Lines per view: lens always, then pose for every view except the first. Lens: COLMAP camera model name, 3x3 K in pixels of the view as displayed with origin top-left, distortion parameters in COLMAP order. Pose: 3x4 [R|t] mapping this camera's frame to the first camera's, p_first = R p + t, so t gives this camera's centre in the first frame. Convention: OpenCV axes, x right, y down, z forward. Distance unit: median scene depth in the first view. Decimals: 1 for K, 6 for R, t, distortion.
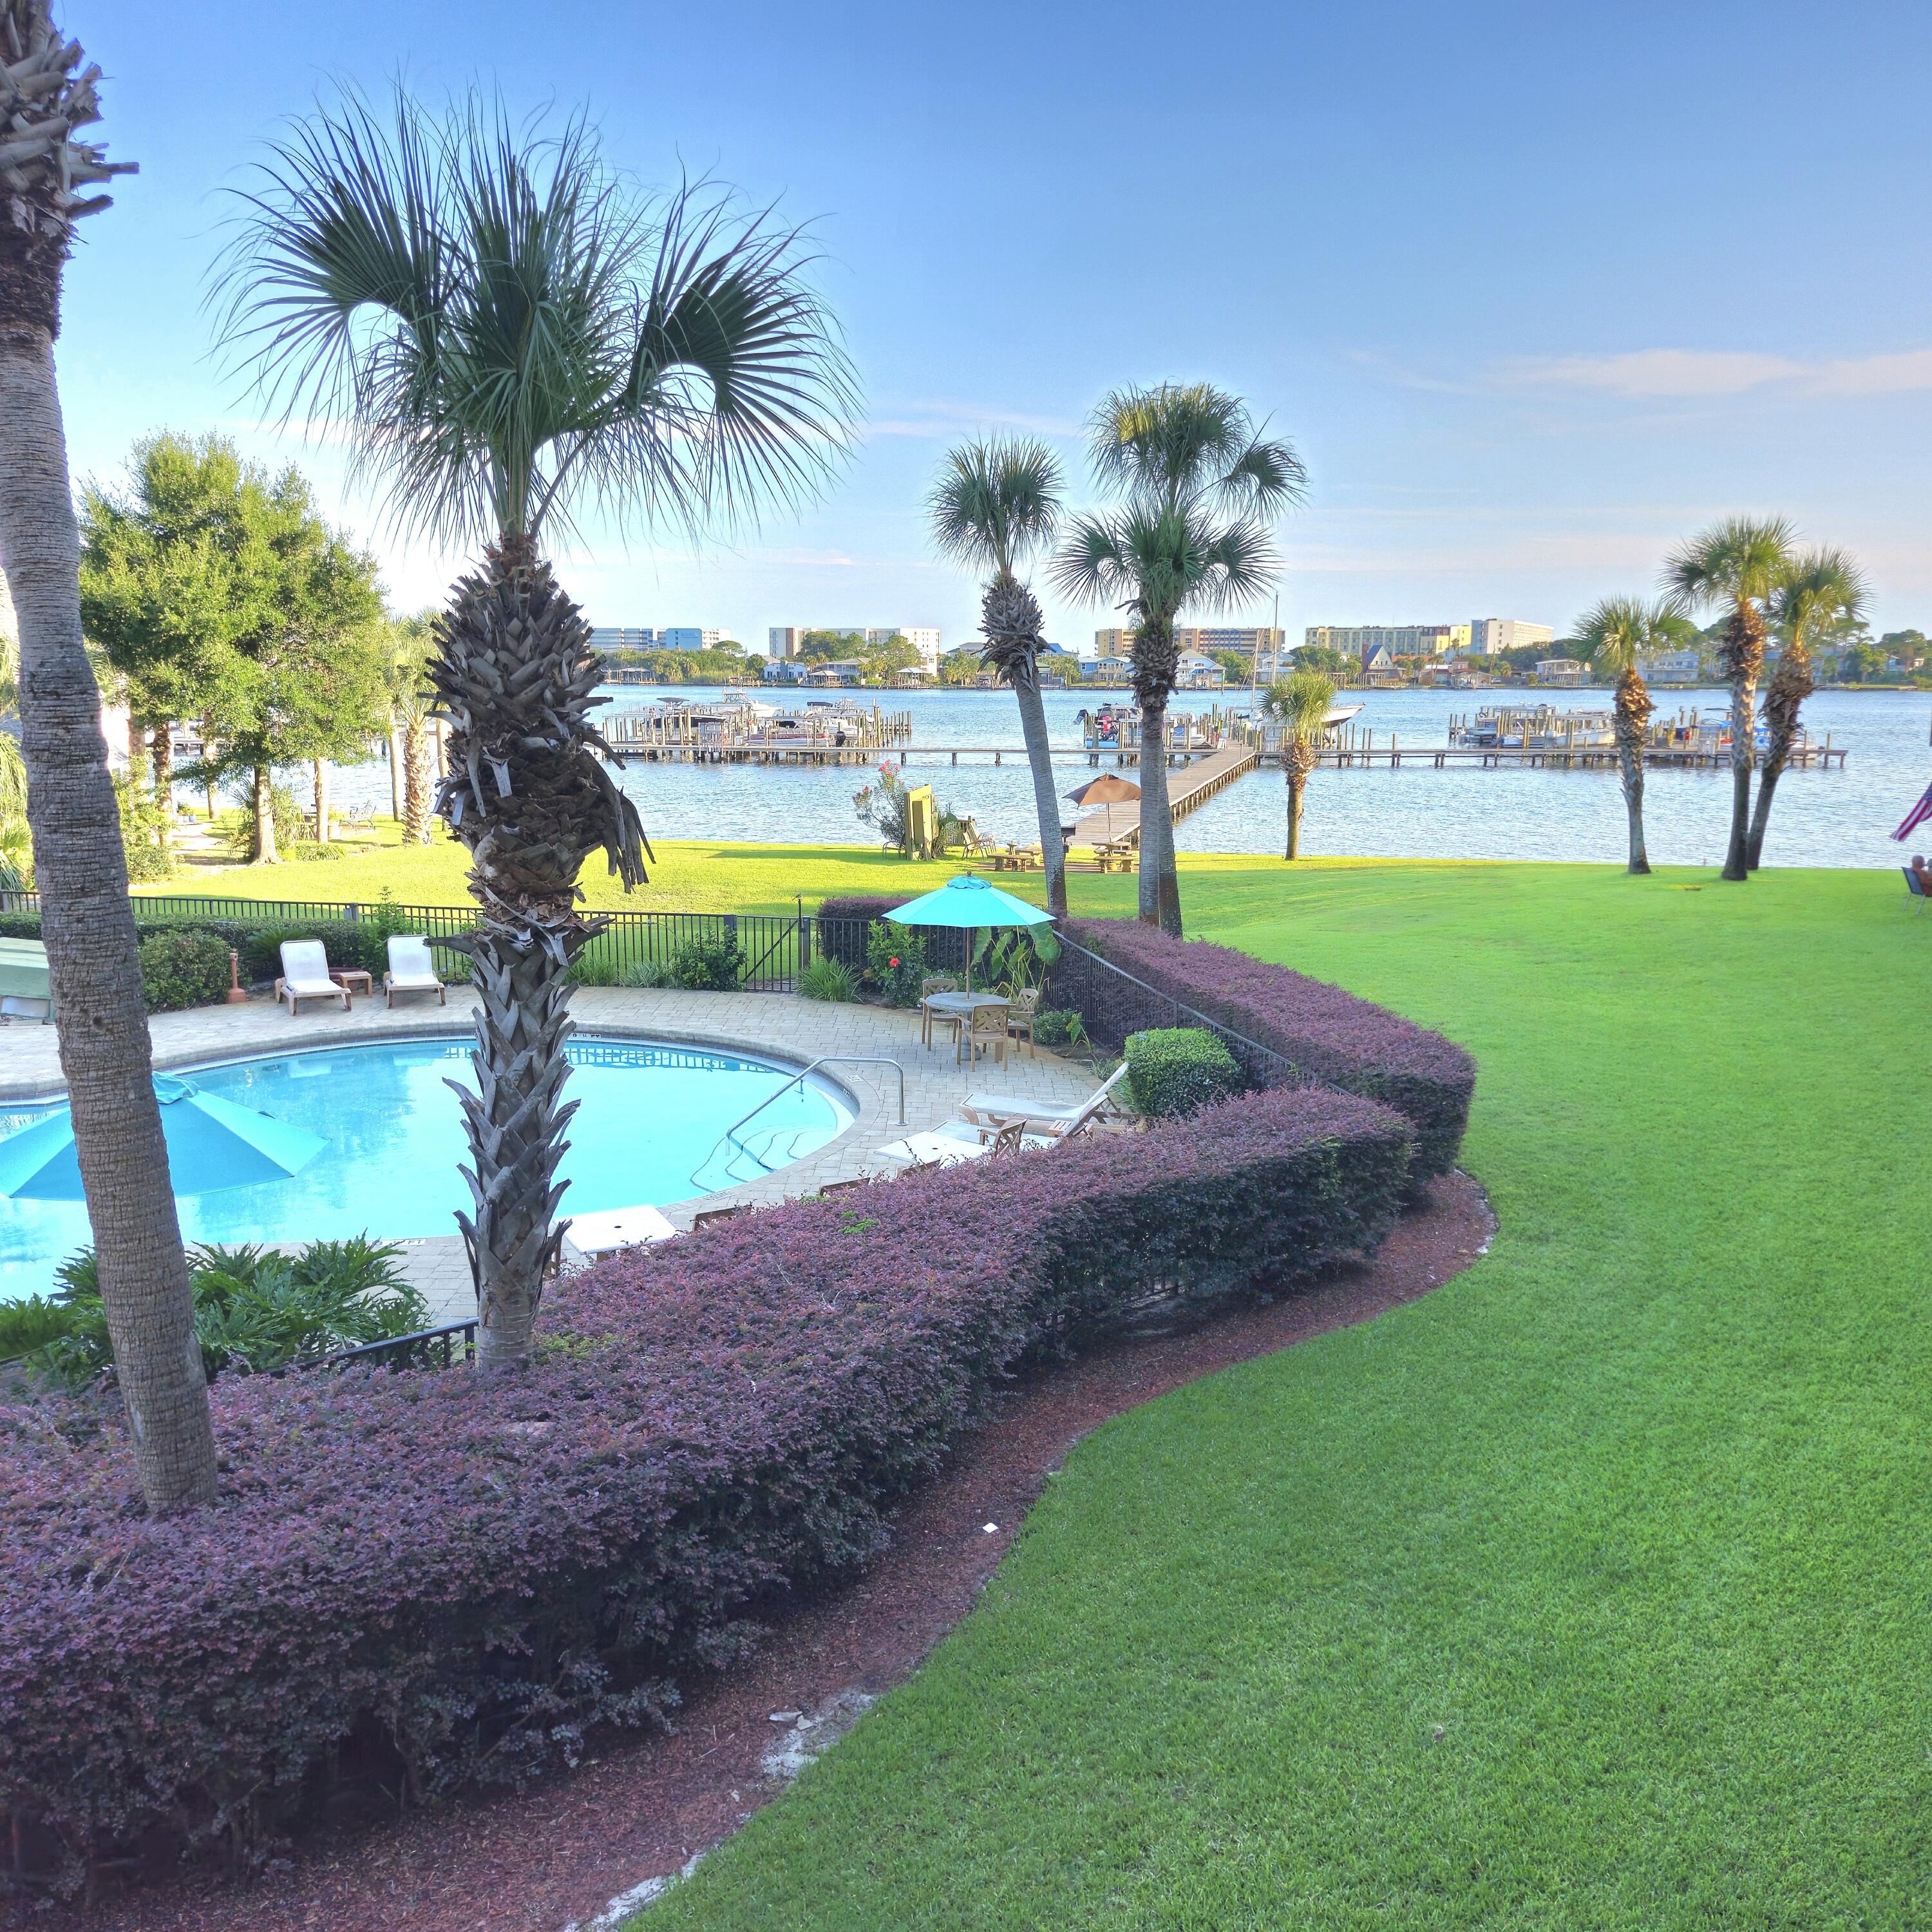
lens RADIAL K [[1753.6, 0, 956.9], [0, 1753.6, 958.8], [0, 0, 1]] dist [0.138810, -0.217451]
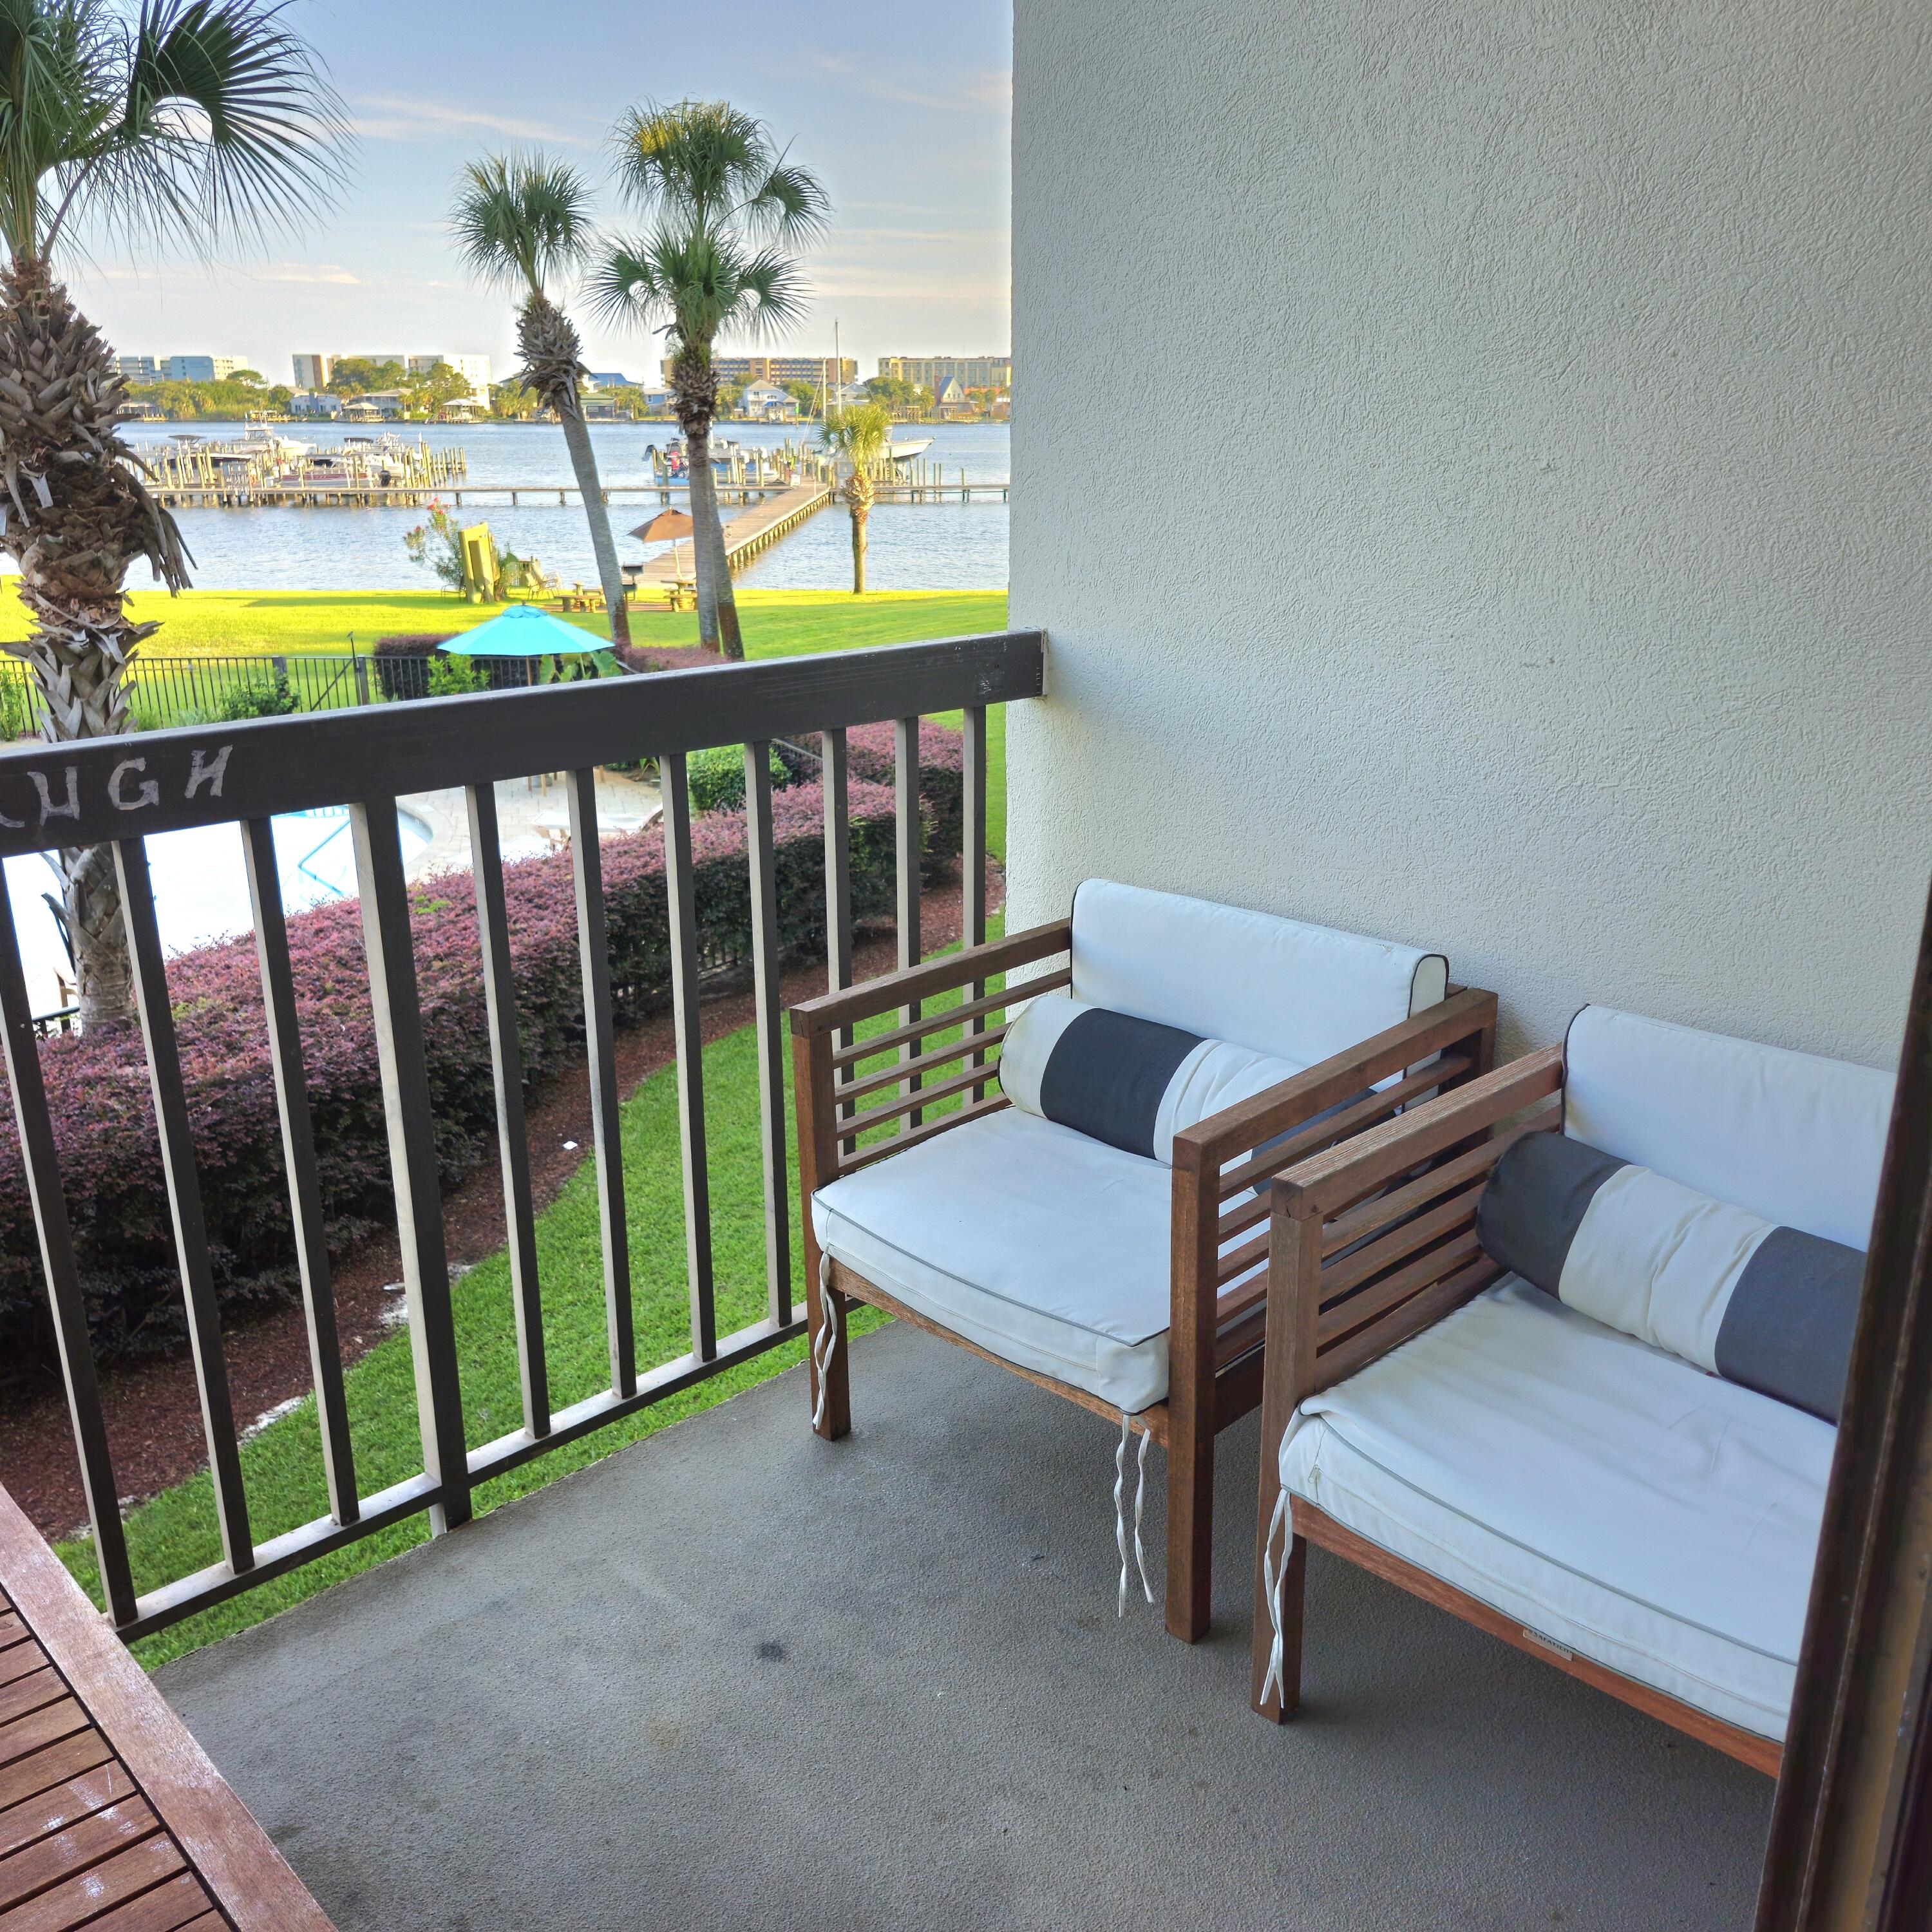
lens RADIAL K [[1768.6, 0, 972.6], [0, 1768.6, 966.2], [0, 0, 1]] dist [0.104035, -0.159640]
pose [[0.971345, -0.079098, 0.224128, 0.009657], [0.046356, 0.987937, 0.147756, 0.016547], [-0.233111, -0.133132, 0.963294, -0.079236]]
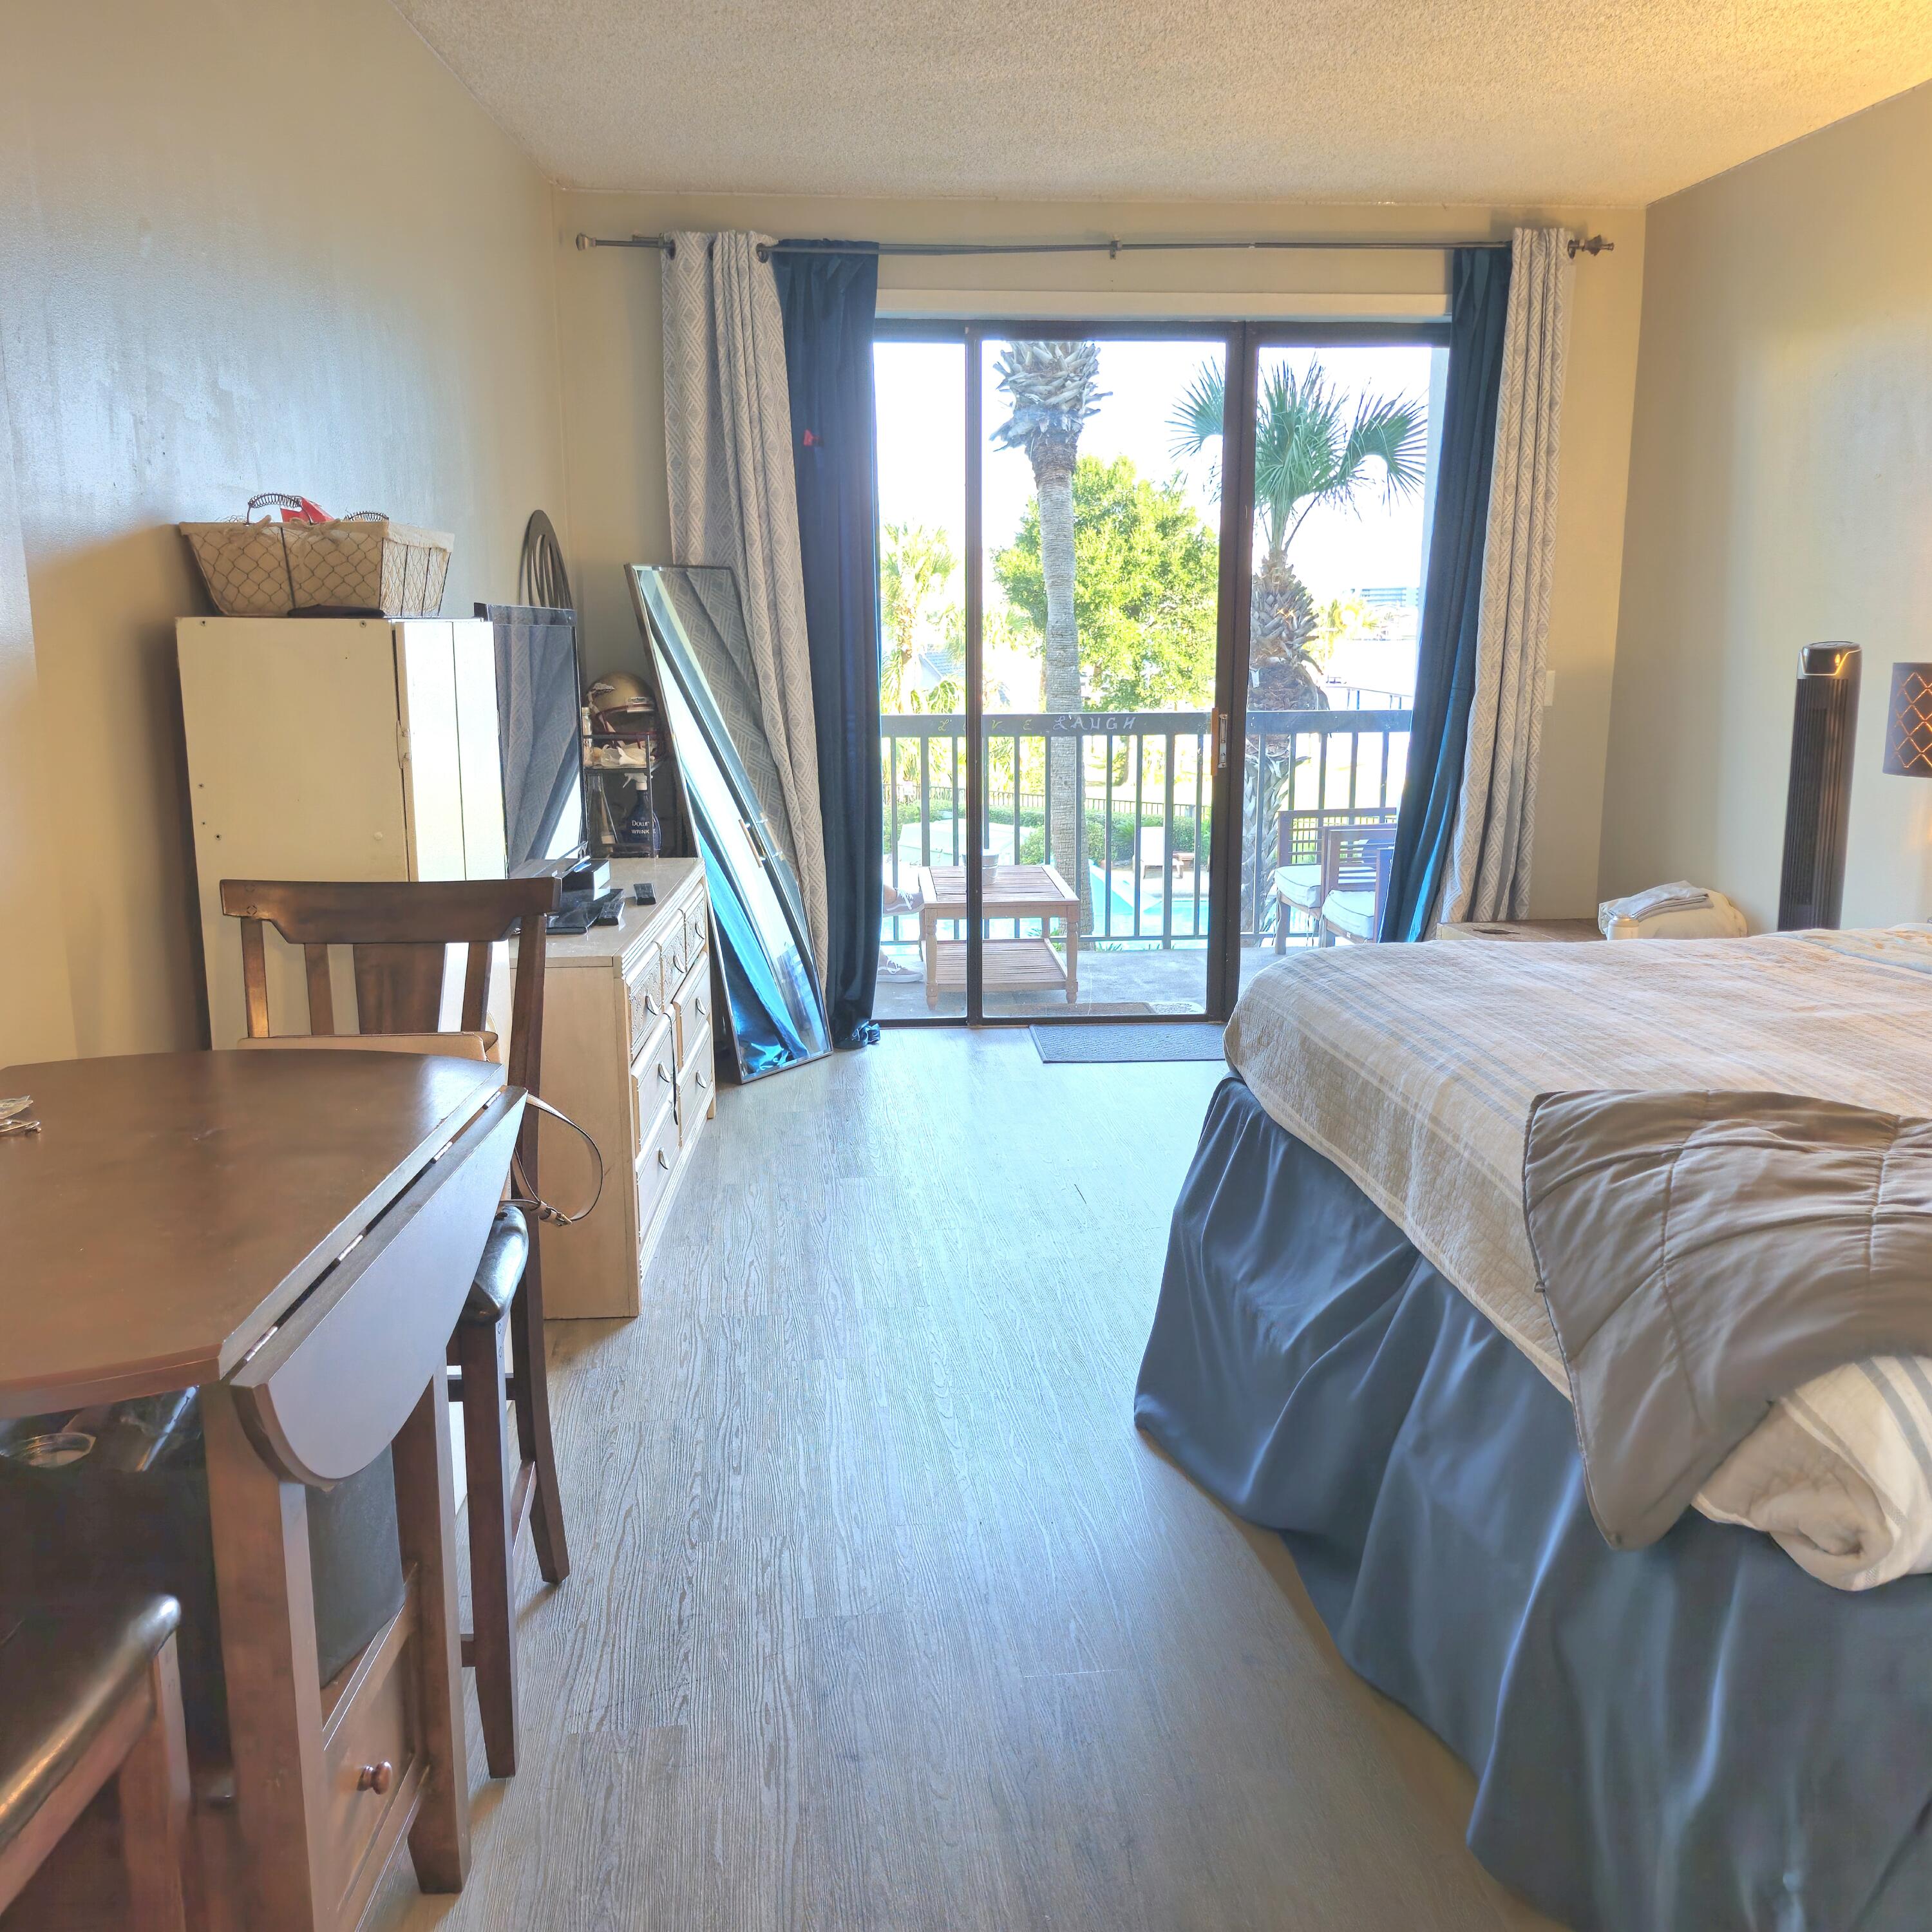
lens RADIAL K [[1753.6, 0, 956.9], [0, 1753.6, 958.8], [0, 0, 1]] dist [0.138810, -0.217451]
pose [[0.892496, 0.081460, -0.443638, 0.109342], [-0.071410, 0.996671, 0.039347, 0.049639], [0.445367, -0.003437, 0.895342, -0.288171]]
